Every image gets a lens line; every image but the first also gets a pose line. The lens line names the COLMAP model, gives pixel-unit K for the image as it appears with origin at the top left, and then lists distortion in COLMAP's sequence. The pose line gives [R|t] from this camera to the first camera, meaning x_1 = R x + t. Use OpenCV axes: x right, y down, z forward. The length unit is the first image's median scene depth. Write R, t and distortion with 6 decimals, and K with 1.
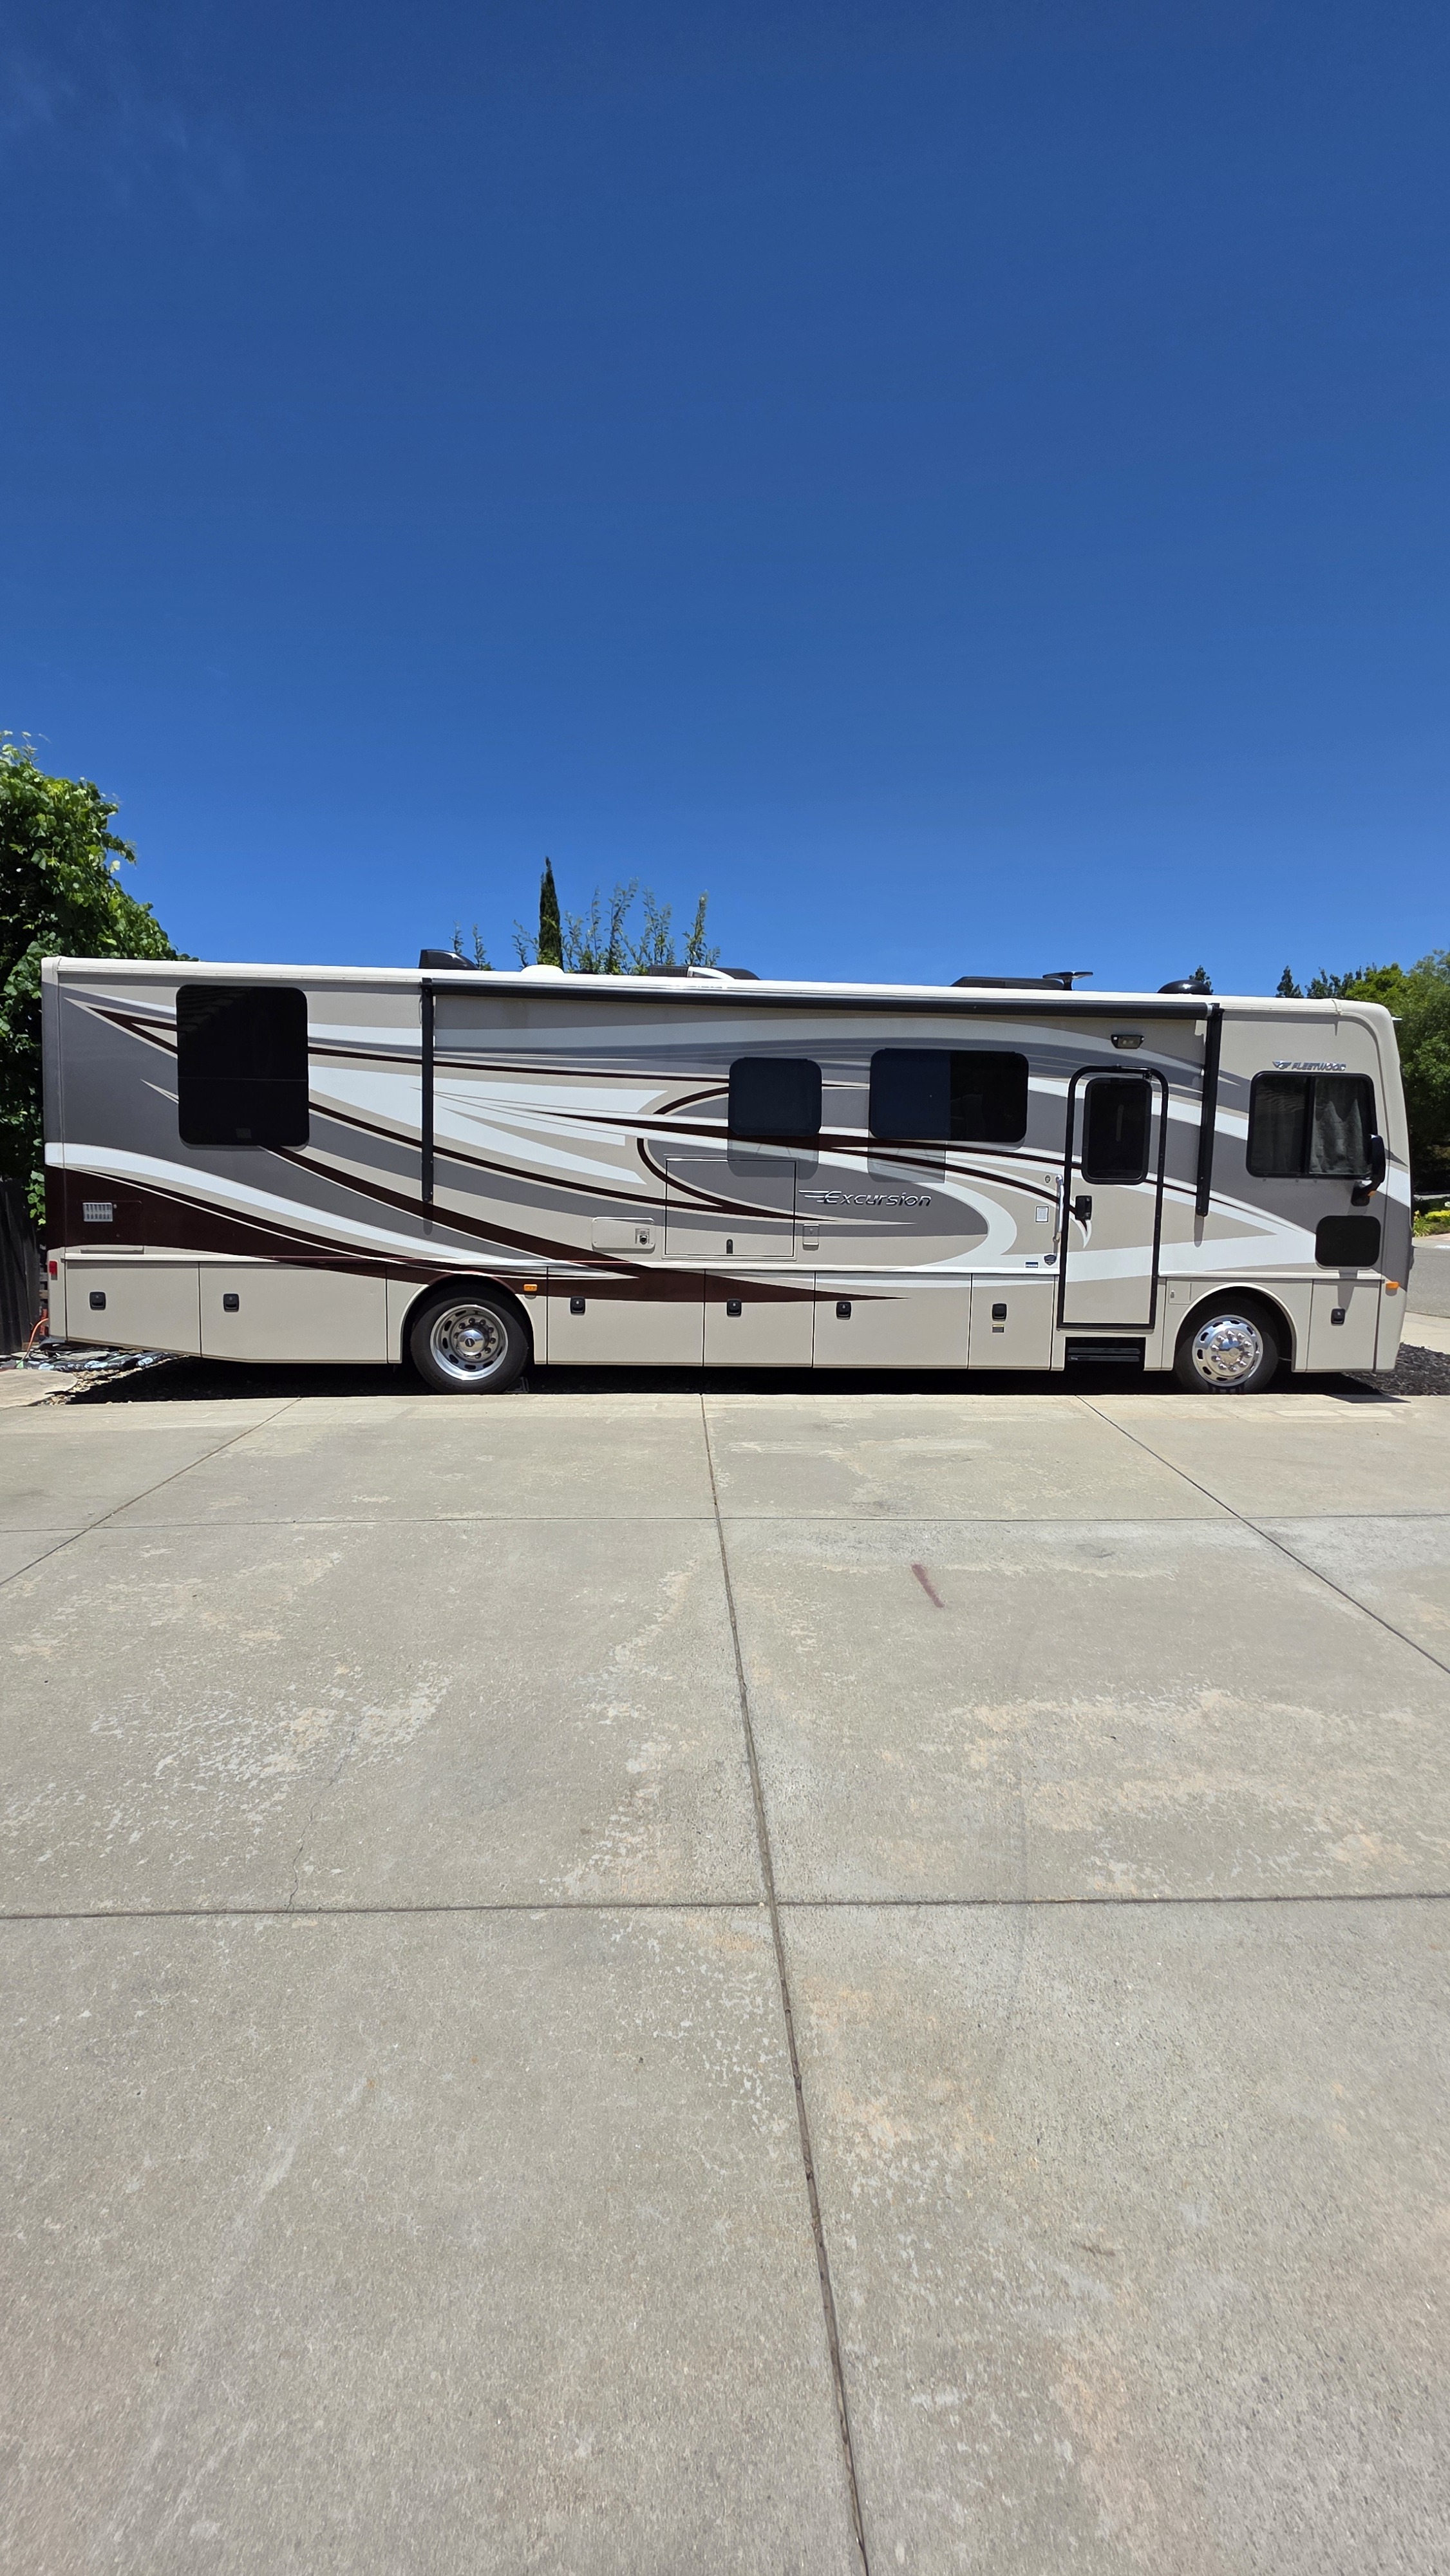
lens RADIAL K [[1053.6, 0, 720.1], [0, 1053.6, 1297.8], [0, 0, 1]] dist [0.002476, 0.000113]
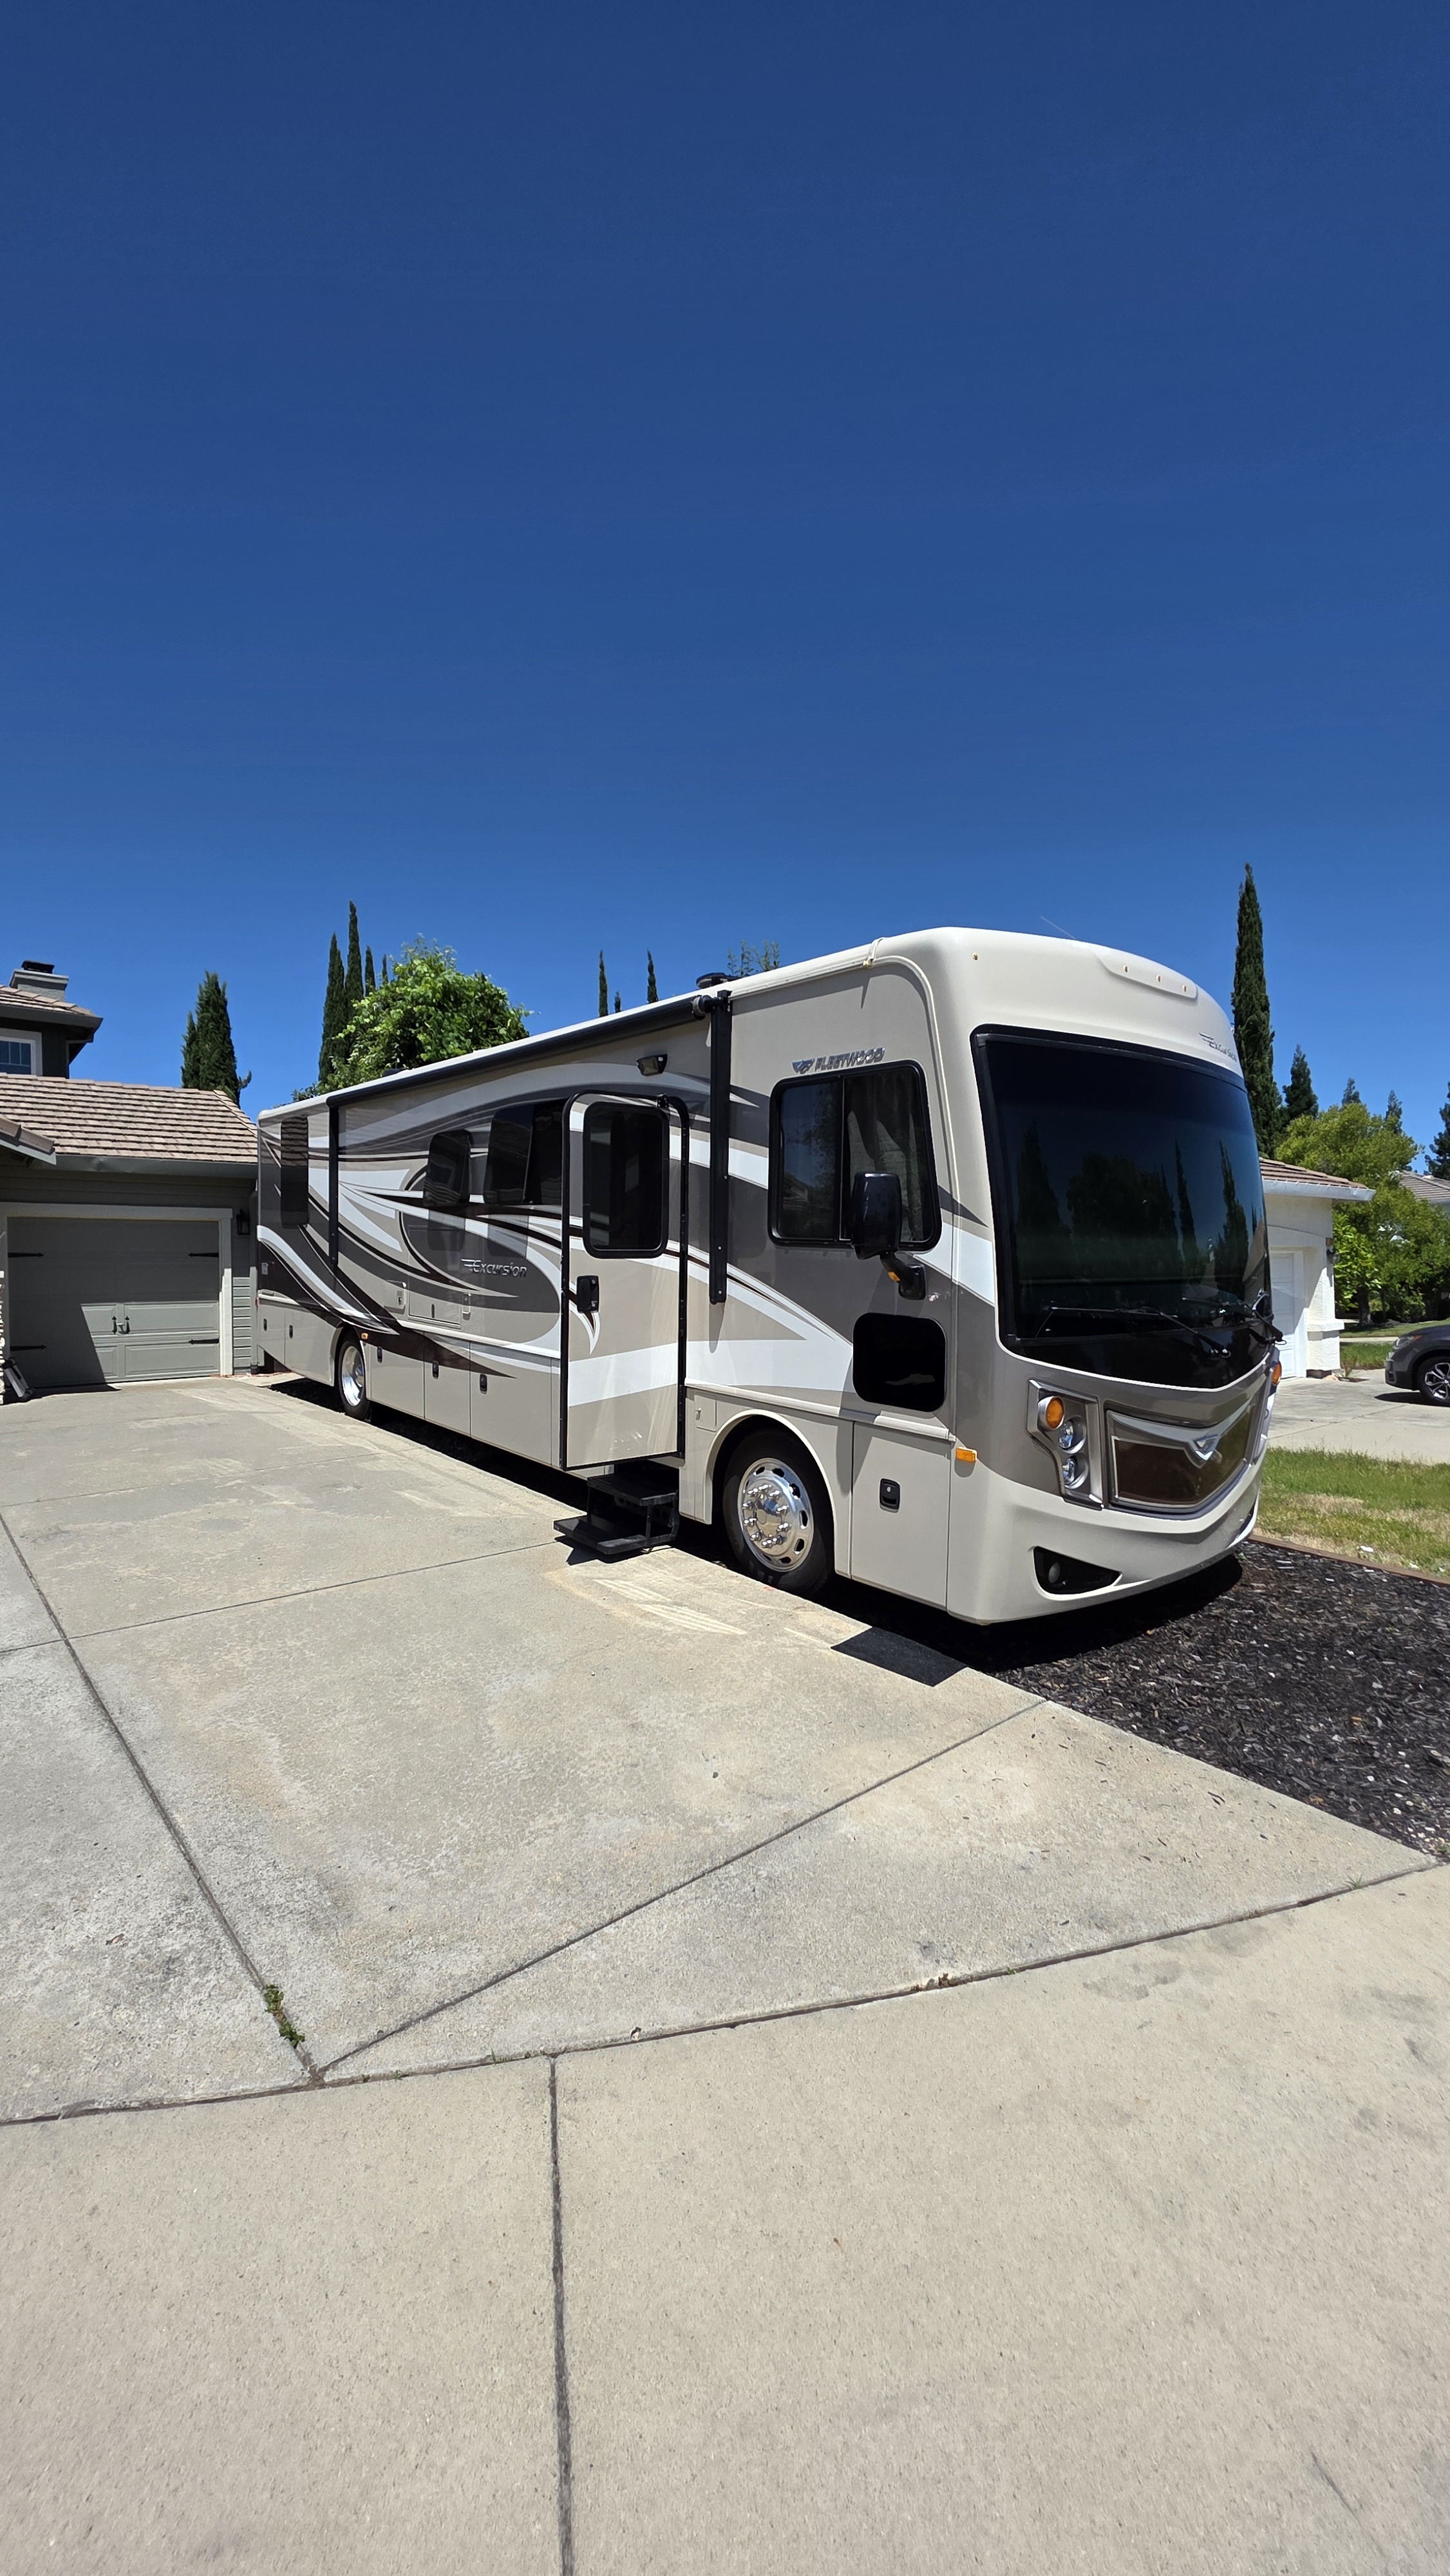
lens RADIAL K [[1053.6, 0, 727.5], [0, 1053.6, 1297.7], [0, 0, 1]] dist [0.002476, 0.000113]
pose [[0.574946, 0.041578, -0.817134, 1.019583], [-0.084982, 0.996341, -0.009098, -0.076109], [0.813766, 0.074673, 0.576376, 0.621006]]
